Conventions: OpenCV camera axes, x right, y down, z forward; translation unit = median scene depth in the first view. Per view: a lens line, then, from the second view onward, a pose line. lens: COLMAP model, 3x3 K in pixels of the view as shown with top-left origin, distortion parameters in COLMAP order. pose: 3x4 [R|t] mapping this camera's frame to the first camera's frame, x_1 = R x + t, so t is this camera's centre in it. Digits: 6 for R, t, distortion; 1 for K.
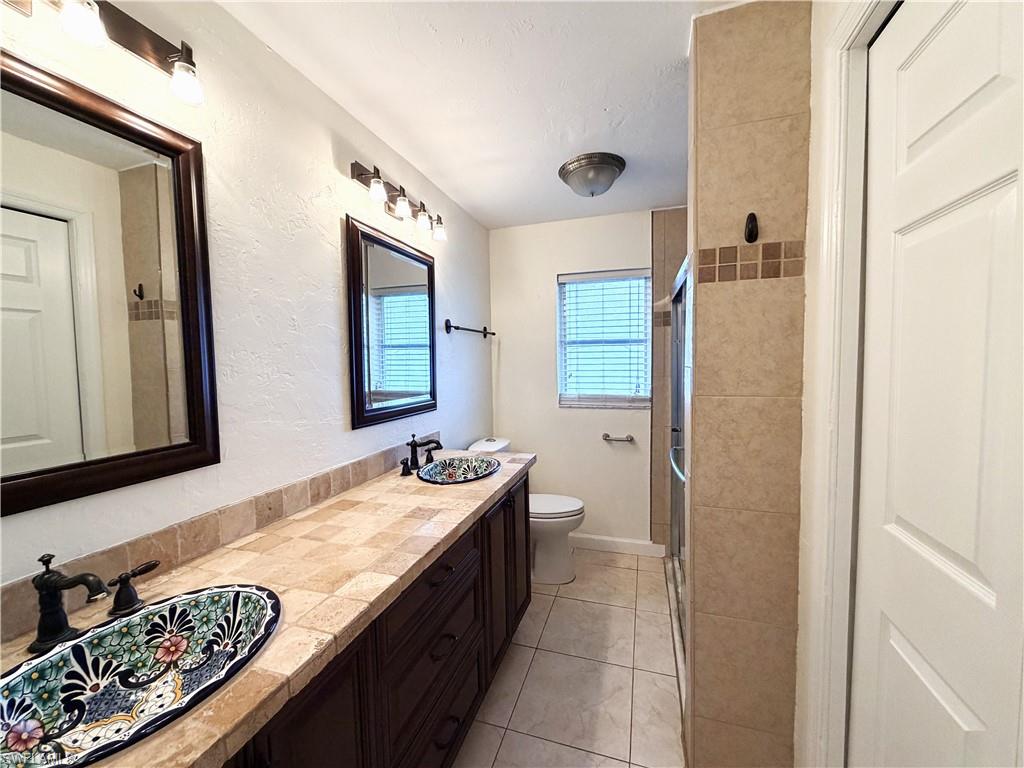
lens RADIAL K [[408.4, 0, 510.7], [0, 408.4, 384.3], [0, 0, 1]] dist [0.000758, 0.000654]
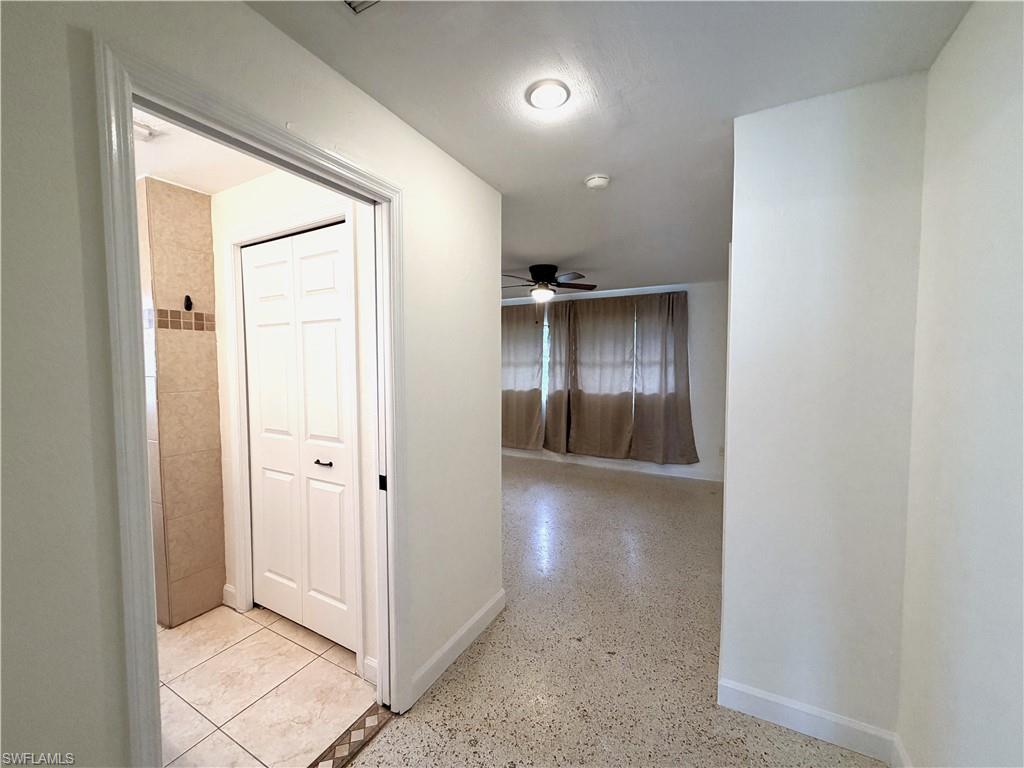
lens RADIAL K [[408.4, 0, 509.7], [0, 408.4, 384.6], [0, 0, 1]] dist [0.000758, 0.000654]
pose [[0.178354, -0.031781, 0.983453, -1.018794], [0.058733, 0.998040, 0.021601, 0.043486], [-0.982212, 0.053908, 0.179871, -0.788228]]
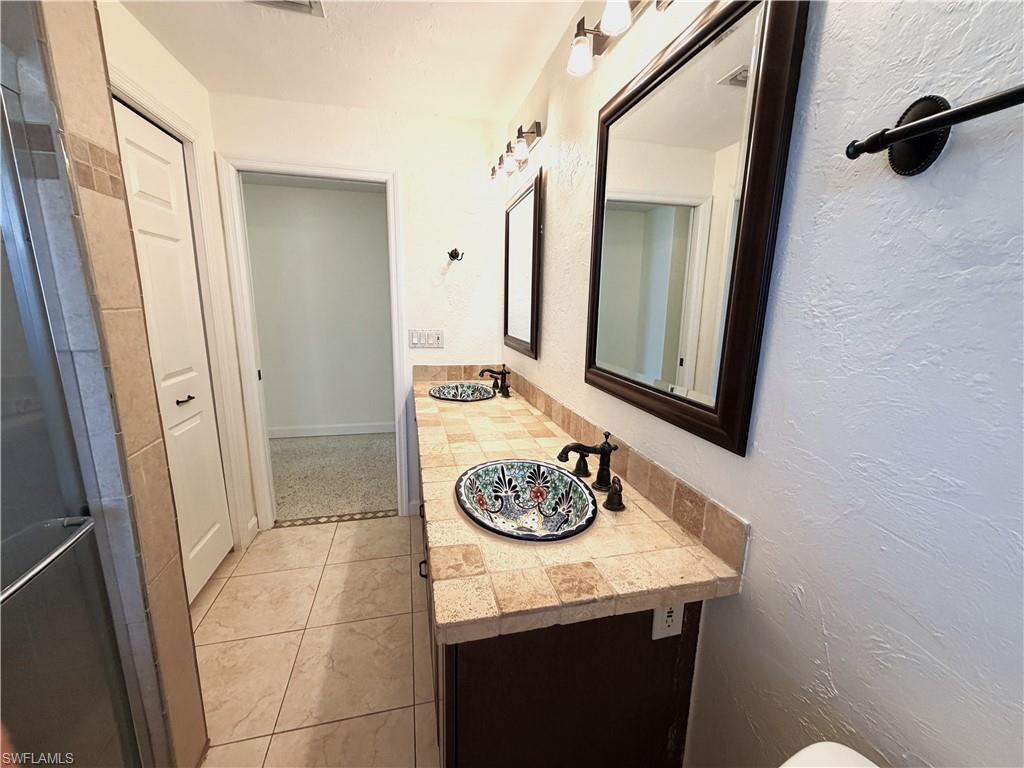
lens RADIAL K [[408.4, 0, 511.7], [0, 408.4, 382.5], [0, 0, 1]] dist [0.000758, 0.000654]
pose [[-0.845474, 0.103859, -0.523819, 0.276581], [-0.036573, 0.967341, 0.250827, -0.137605], [0.532762, 0.231225, -0.814063, 2.230536]]
